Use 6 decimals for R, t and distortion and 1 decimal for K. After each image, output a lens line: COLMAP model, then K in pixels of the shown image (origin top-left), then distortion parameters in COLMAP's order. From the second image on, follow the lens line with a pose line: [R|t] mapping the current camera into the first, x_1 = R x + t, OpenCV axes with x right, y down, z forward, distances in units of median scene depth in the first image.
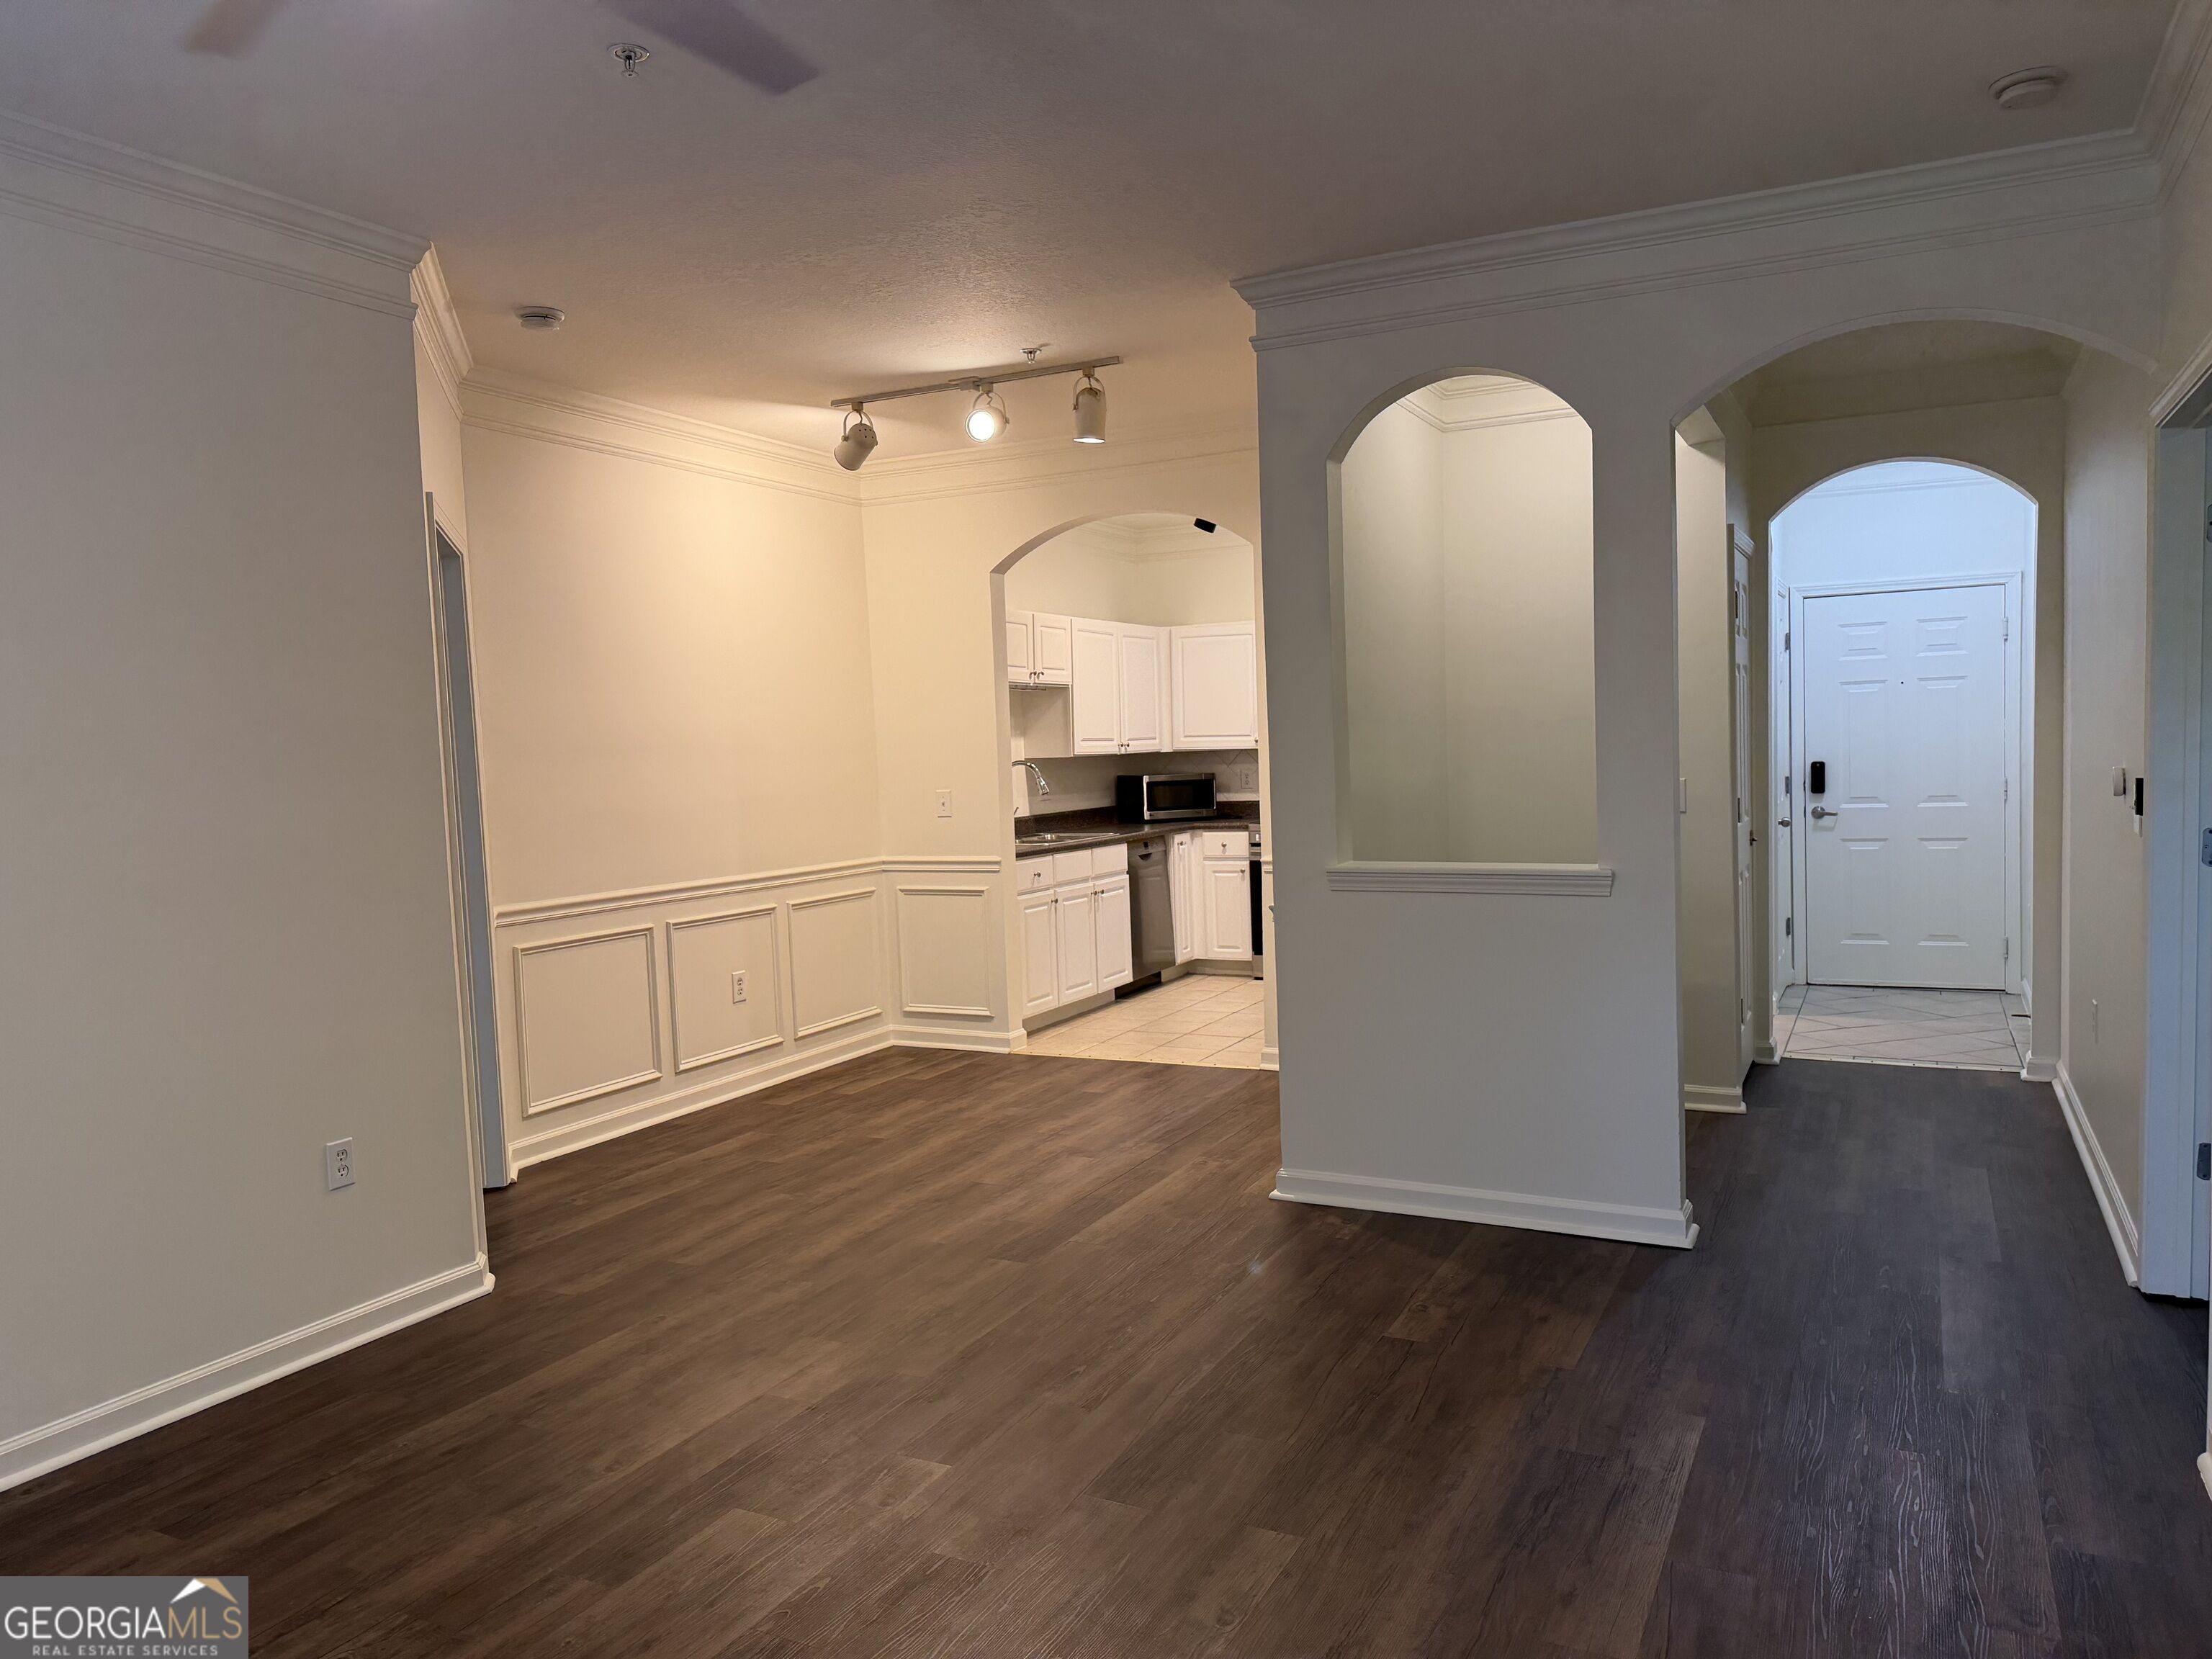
lens RADIAL K [[1533.5, 0, 1122.9], [0, 1533.5, 849.2], [0, 0, 1]] dist [0.057436, -0.025162]
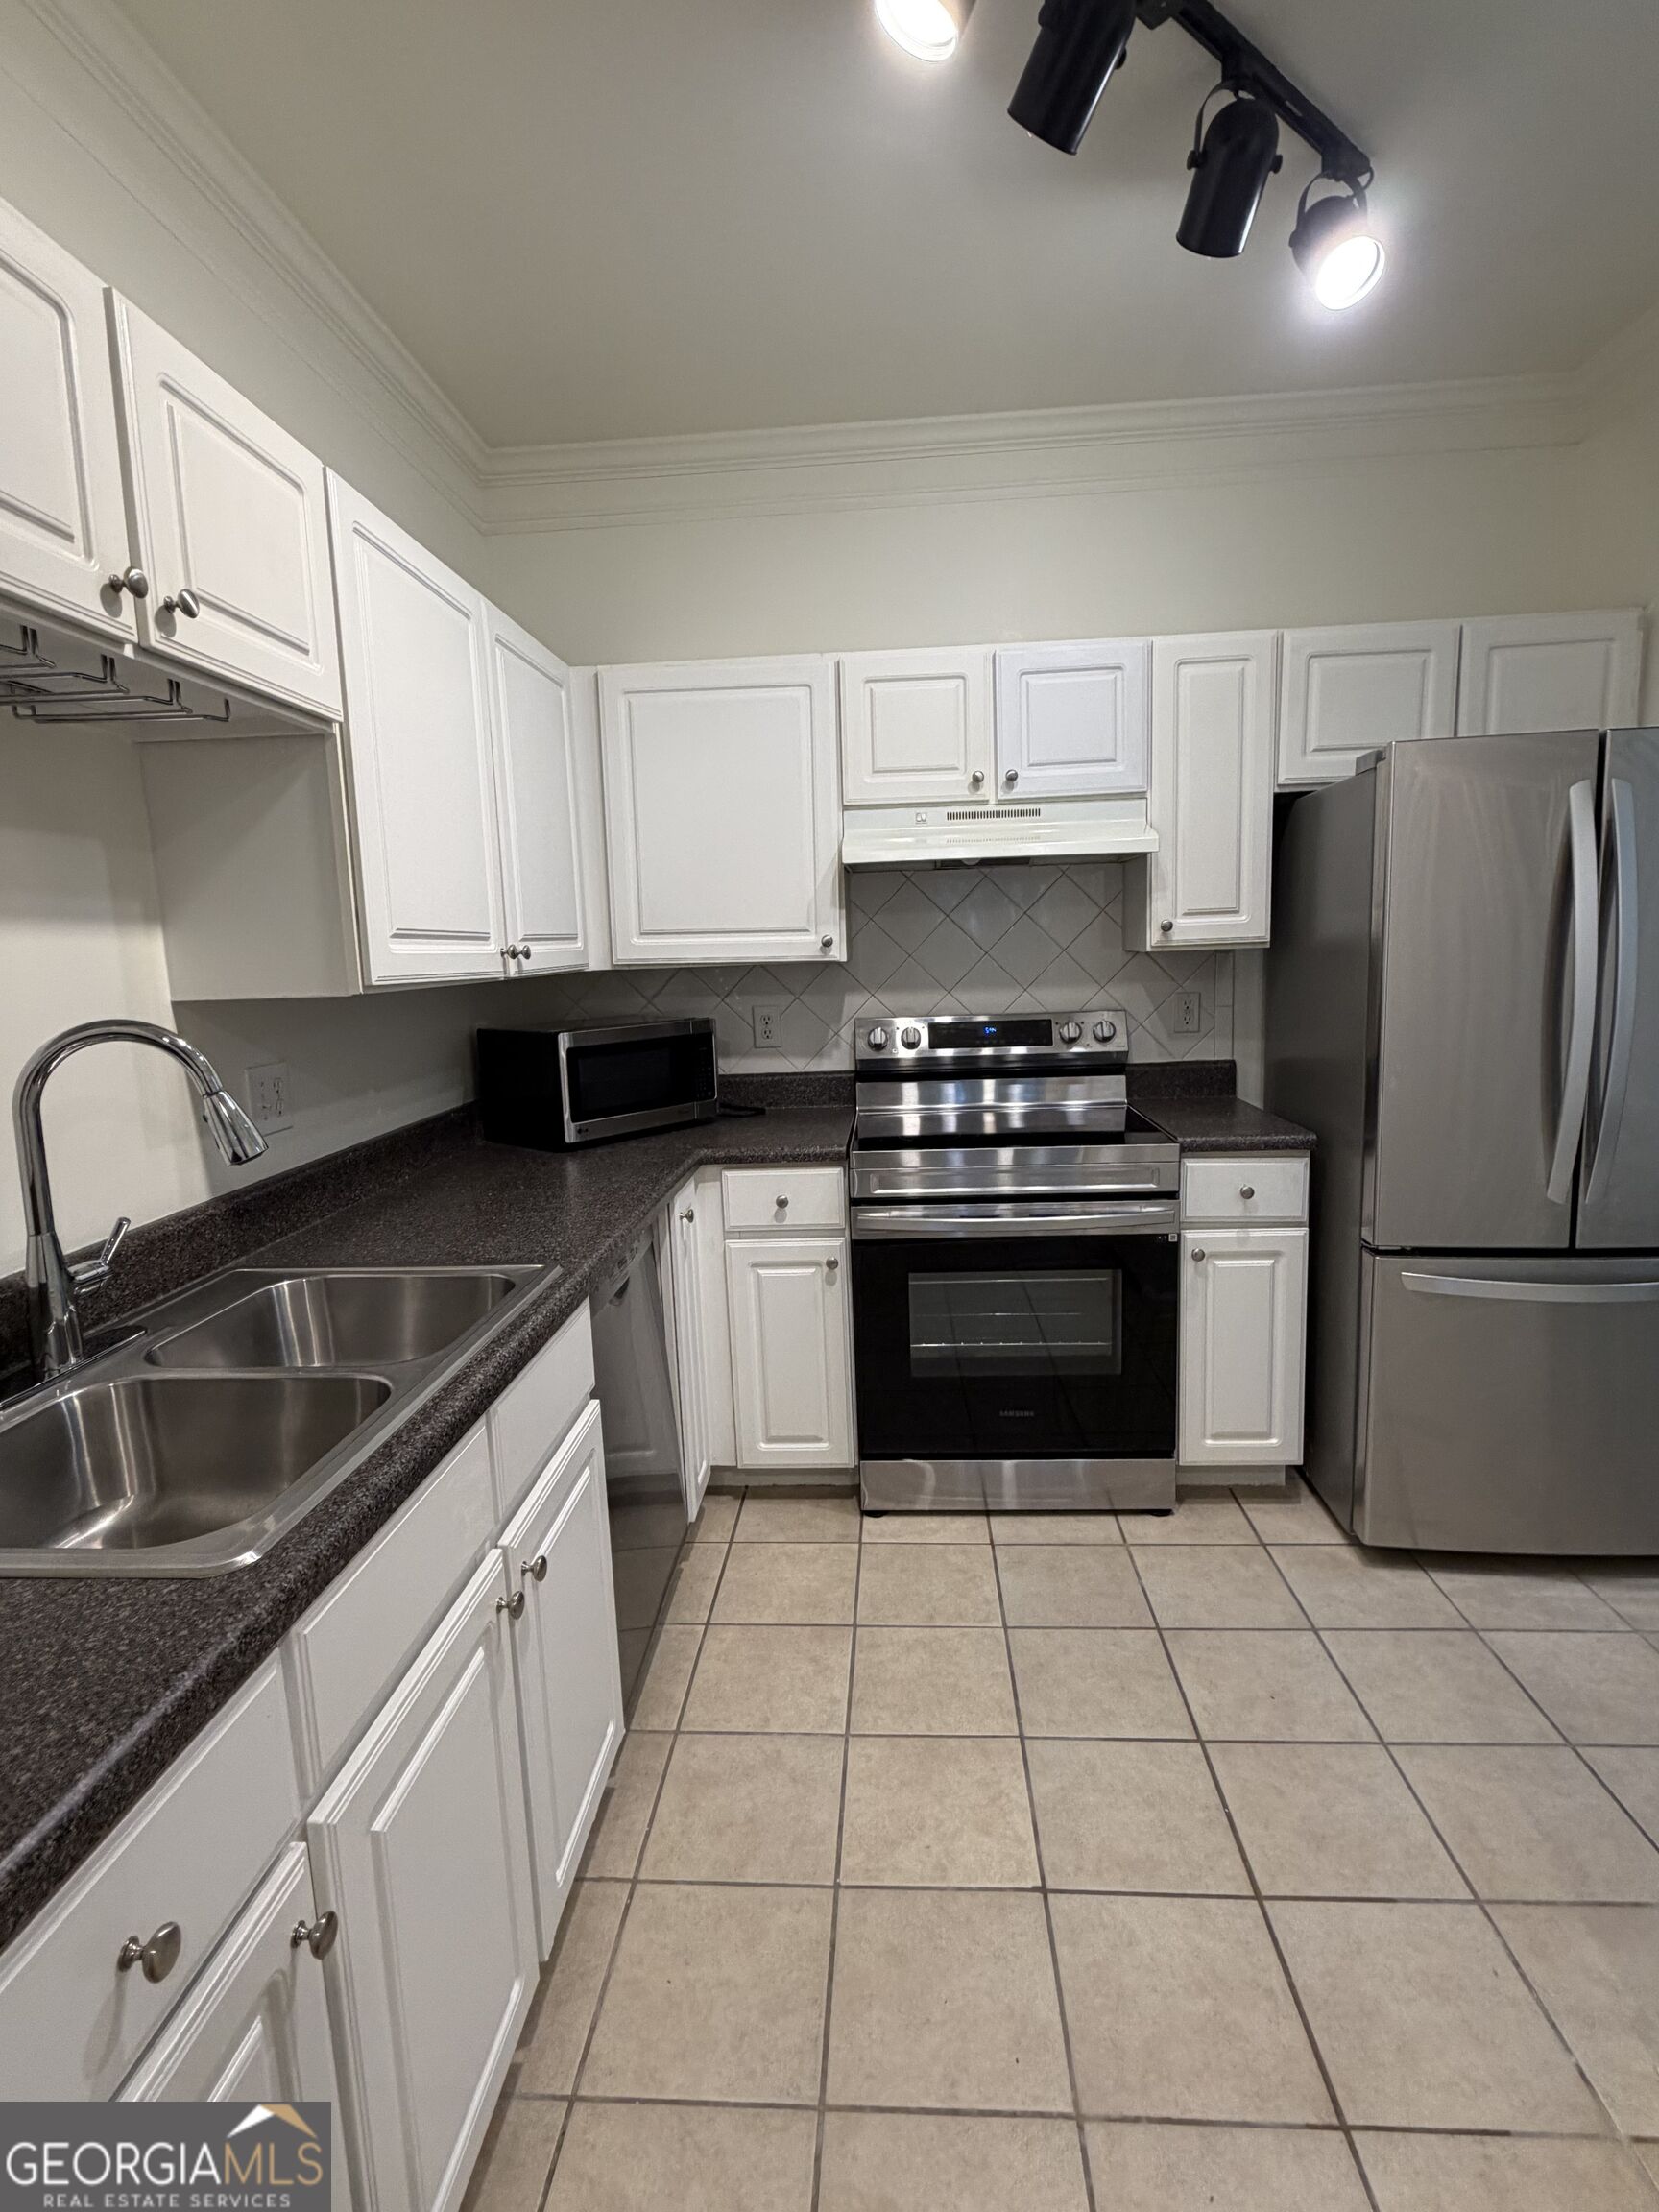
lens RADIAL K [[1069.1, 0, 830.4], [0, 1069.1, 1097.6], [0, 0, 1]] dist [-0.000447, -0.000038]
pose [[0.923167, -0.055876, 0.380315, -0.042434], [0.032747, 0.997214, 0.067021, -0.074626], [-0.383001, -0.049417, 0.922425, 1.135097]]
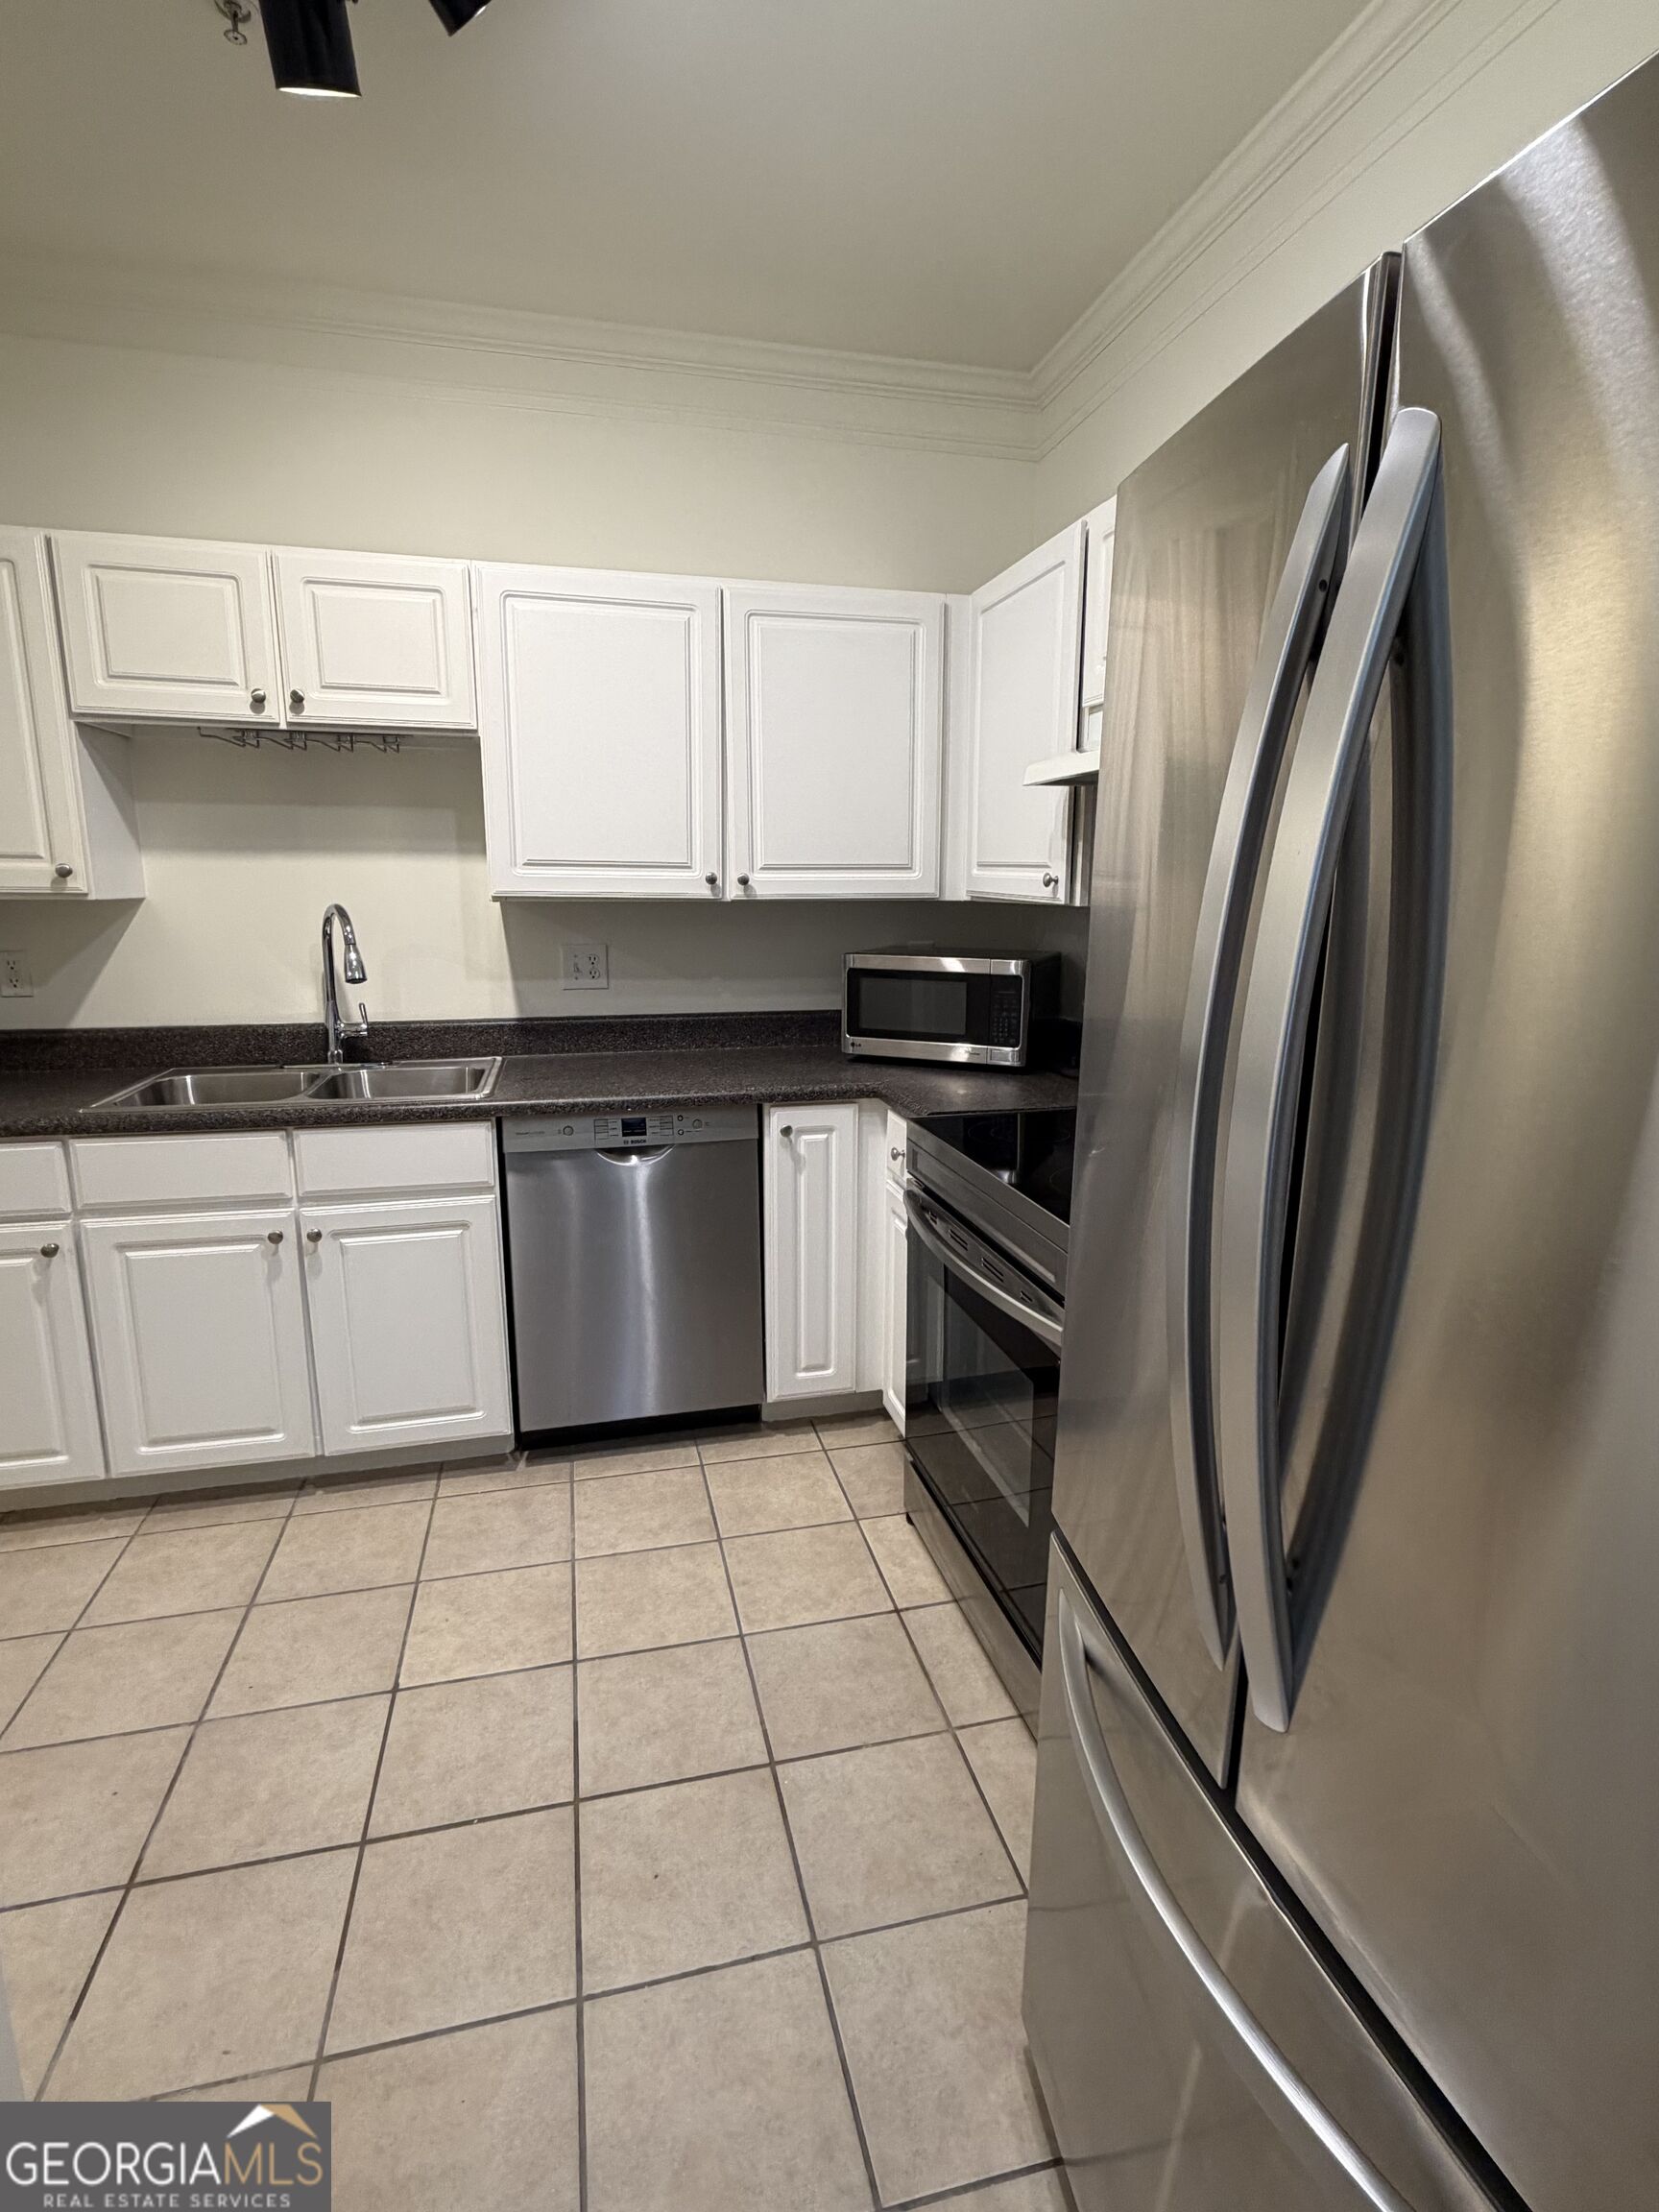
lens RADIAL K [[1069.1, 0, 831.5], [0, 1069.1, 1099.0], [0, 0, 1]] dist [-0.000447, -0.000038]
pose [[0.645986, 0.187179, -0.740045, 0.385714], [-0.078219, 0.980599, 0.179744, -0.097112], [0.759331, -0.058227, 0.648094, 1.254941]]
